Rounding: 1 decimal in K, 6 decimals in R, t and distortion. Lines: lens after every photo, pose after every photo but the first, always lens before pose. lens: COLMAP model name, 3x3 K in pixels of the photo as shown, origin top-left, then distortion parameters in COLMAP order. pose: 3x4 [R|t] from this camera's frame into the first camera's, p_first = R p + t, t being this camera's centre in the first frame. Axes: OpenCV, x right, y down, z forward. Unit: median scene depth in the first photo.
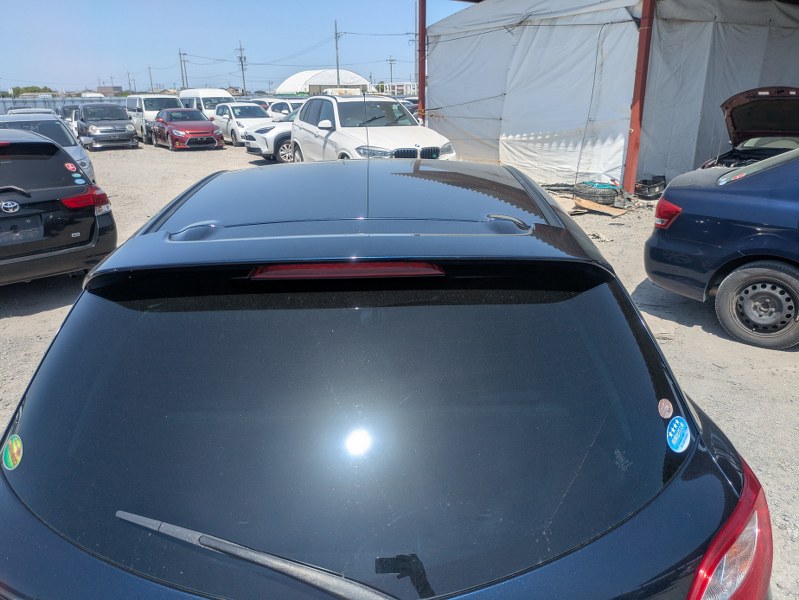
lens RADIAL K [[585.7, 0, 402.0], [0, 585.7, 288.3], [0, 0, 1]] dist [0.008222, 0.000209]
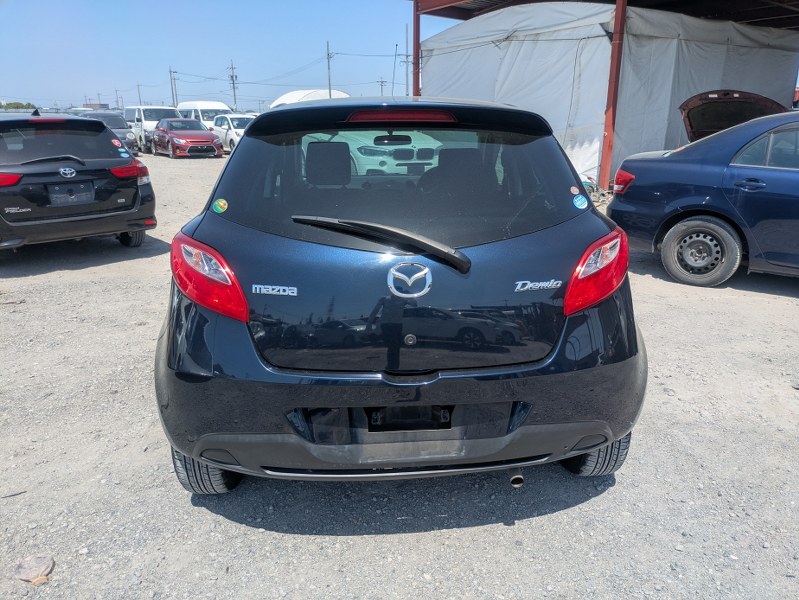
lens RADIAL K [[585.3, 0, 413.8], [0, 585.3, 300.5], [0, 0, 1]] dist [0.008101, -0.000680]
pose [[0.999252, 0.004510, 0.038397, -0.014201], [-0.003887, 0.999860, -0.016290, 0.067651], [-0.038465, 0.016128, 0.999130, -0.094027]]
